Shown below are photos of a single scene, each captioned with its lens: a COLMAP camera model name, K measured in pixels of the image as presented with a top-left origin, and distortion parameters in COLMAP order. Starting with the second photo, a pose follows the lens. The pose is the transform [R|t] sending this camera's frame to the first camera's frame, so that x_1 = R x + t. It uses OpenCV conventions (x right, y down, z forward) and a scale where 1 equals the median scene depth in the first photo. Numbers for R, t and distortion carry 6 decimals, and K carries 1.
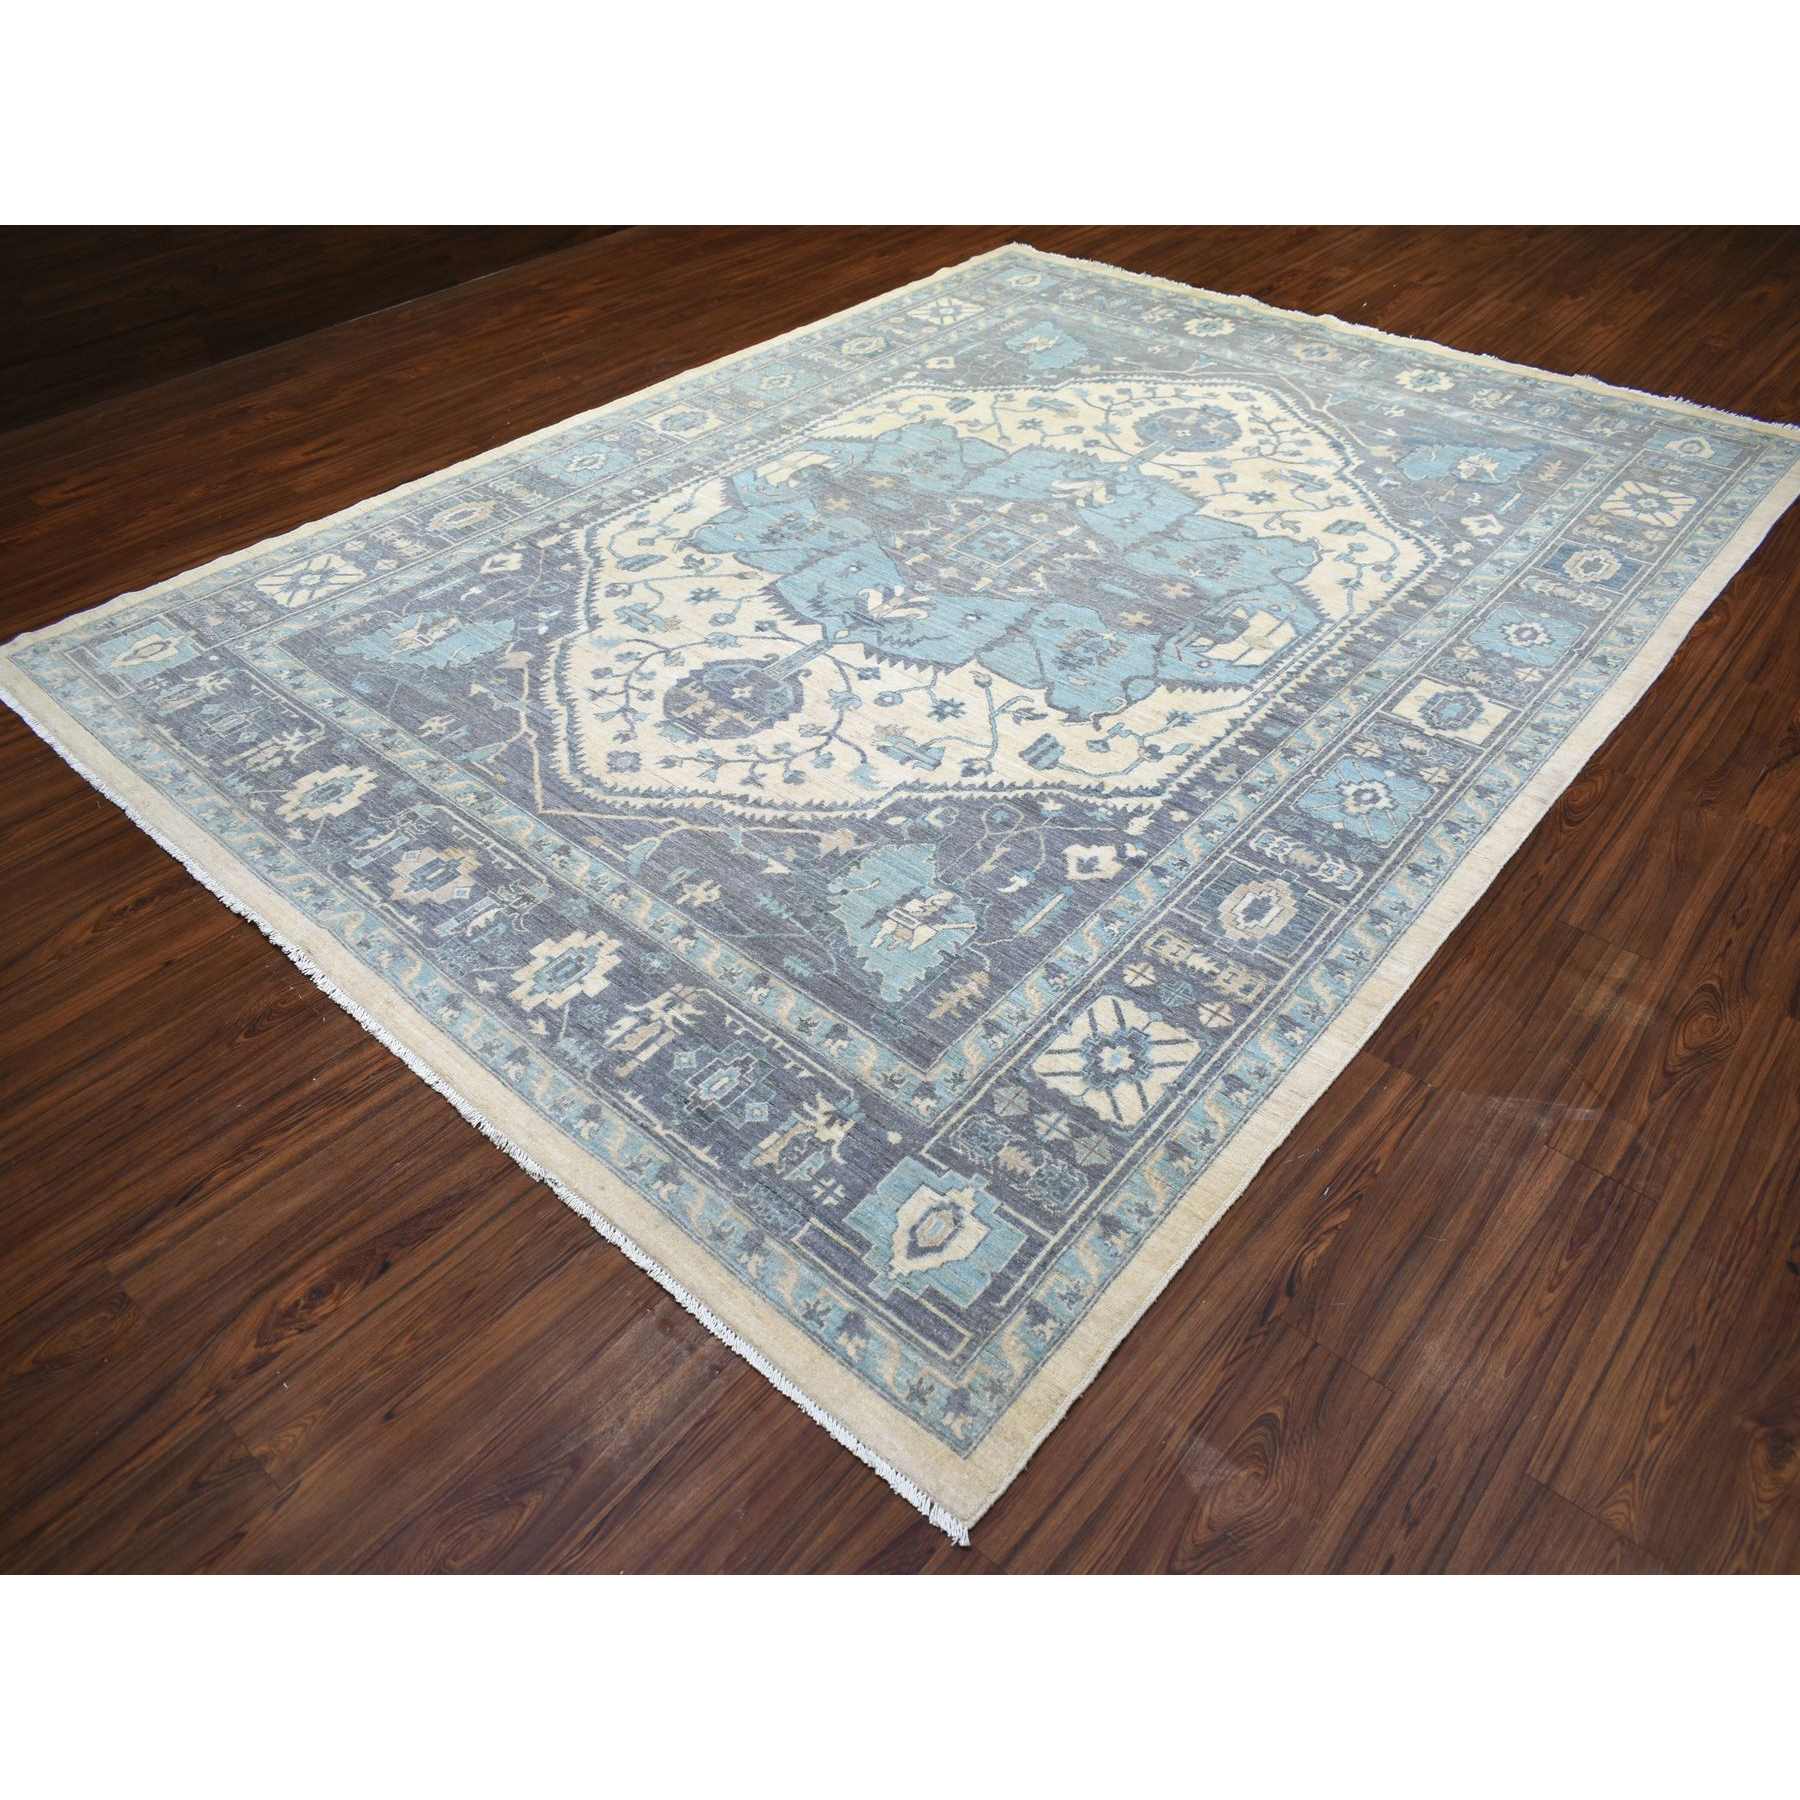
lens RADIAL K [[1263.5, 0, 900.0], [0, 1263.5, 900.0], [0, 0, 1]] dist [-0.016806, 0.004019]
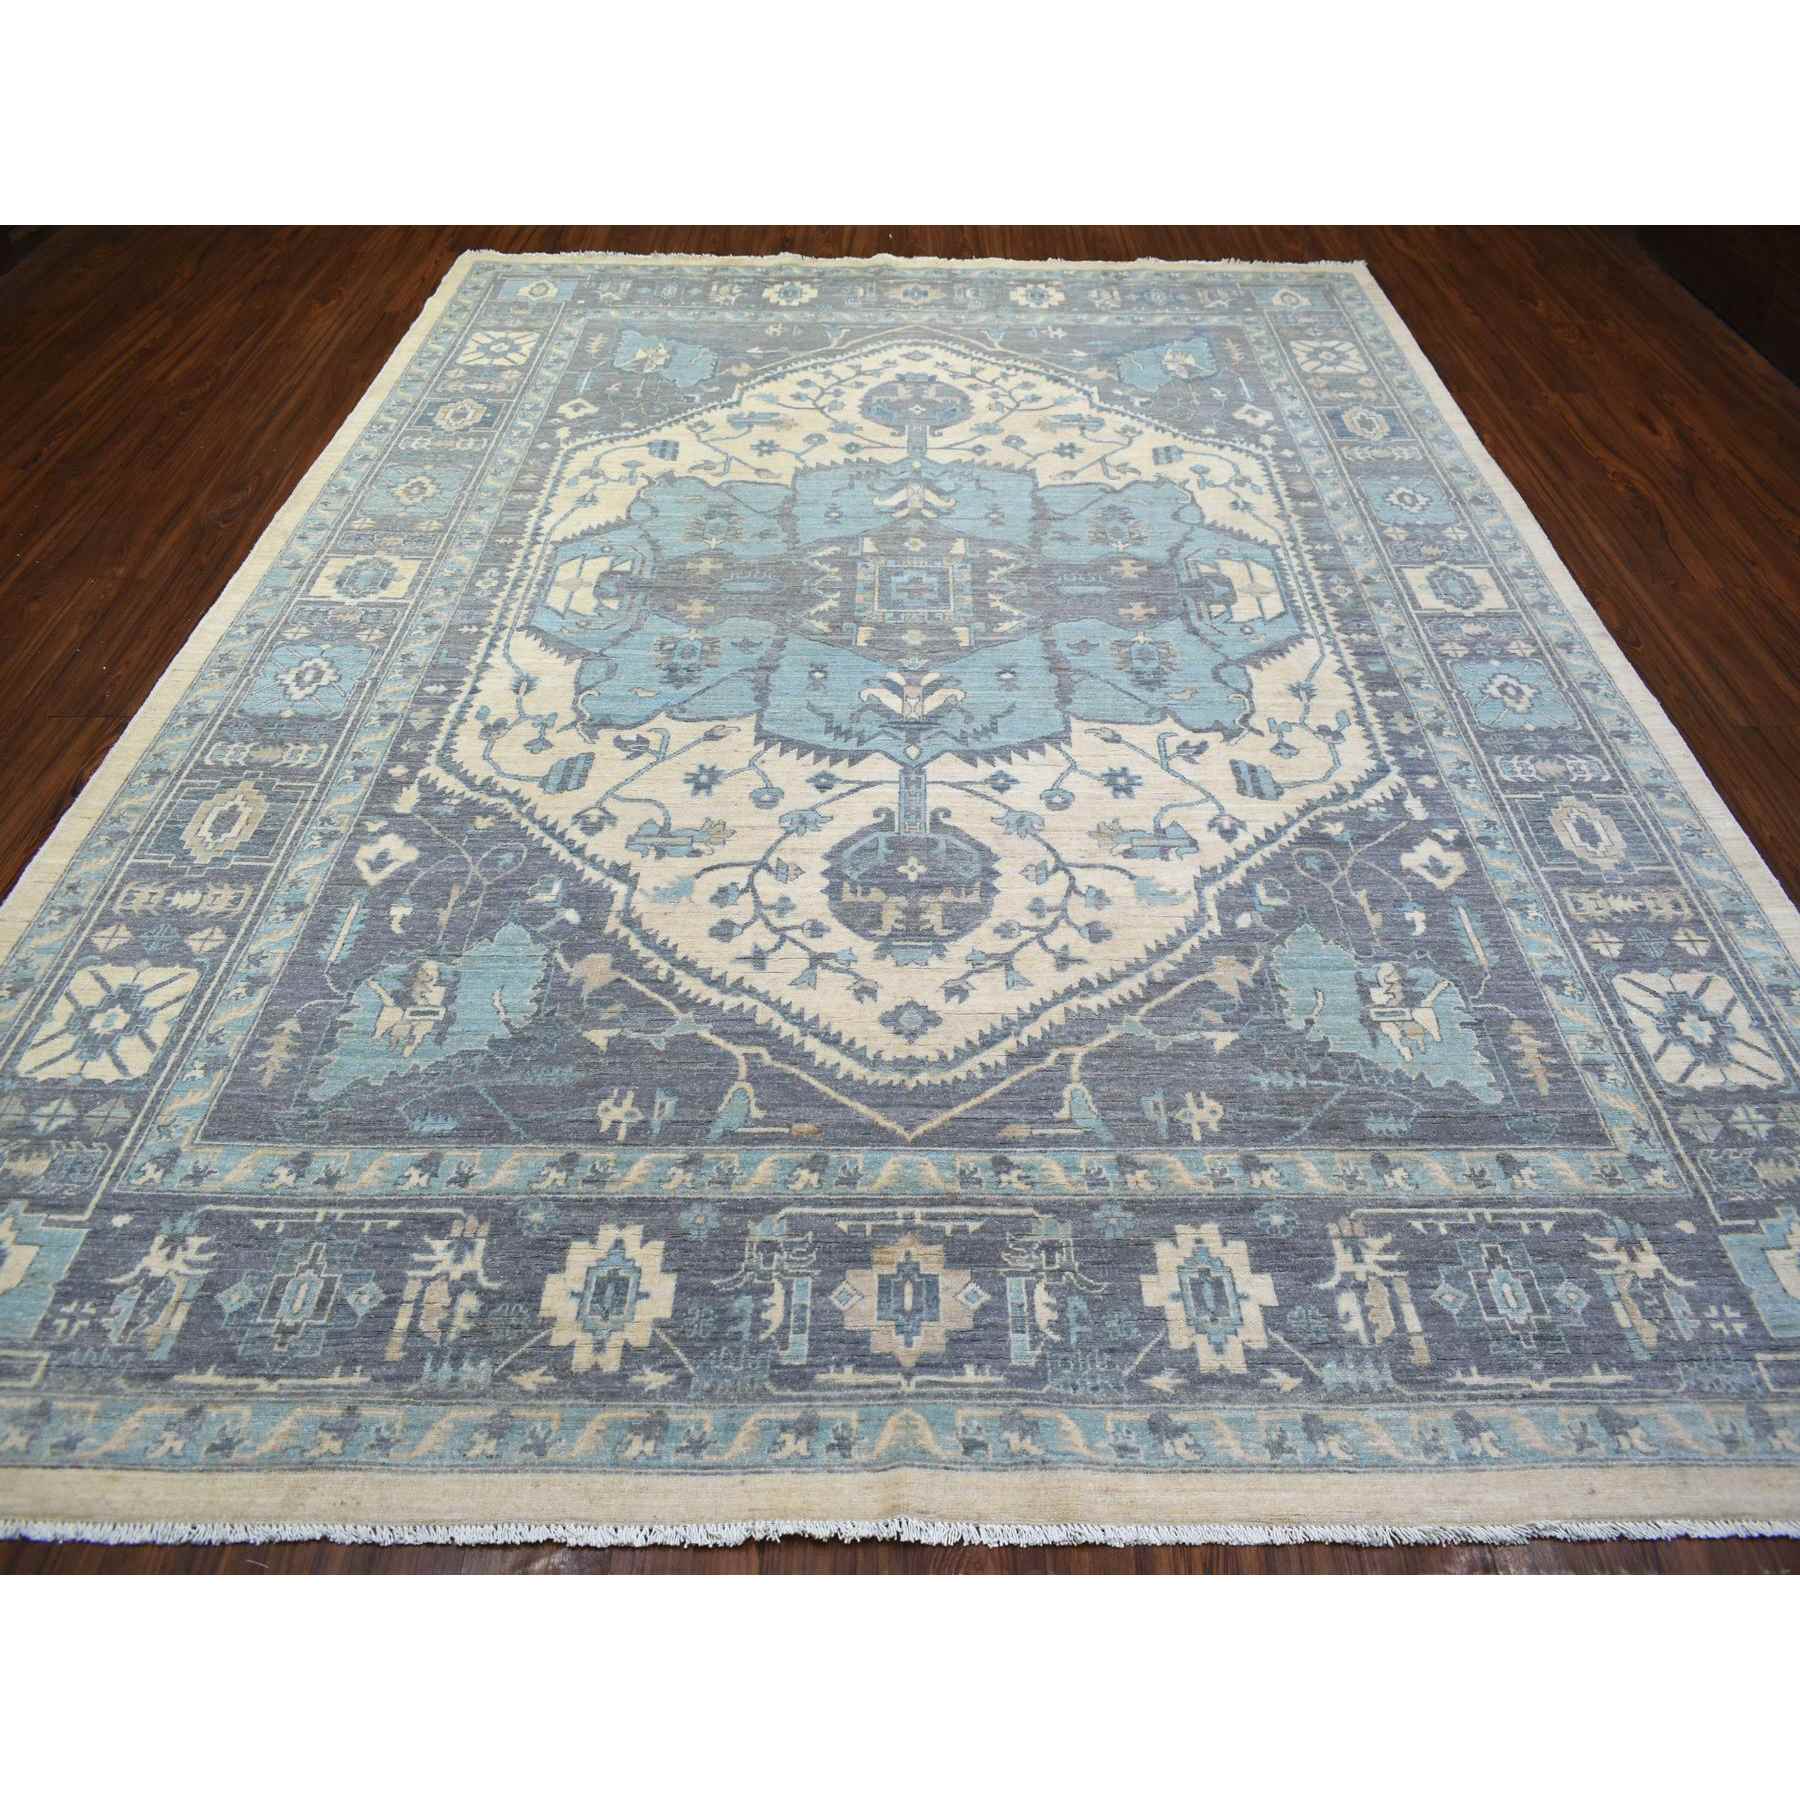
lens RADIAL K [[1263.5, 0, 900.0], [0, 1263.5, 900.0], [0, 0, 1]] dist [-0.016806, 0.004019]
pose [[0.754121, -0.449748, 0.478568, -0.556272], [0.430599, 0.888824, 0.156766, -0.296378], [-0.495869, 0.087850, 0.863942, 0.361917]]
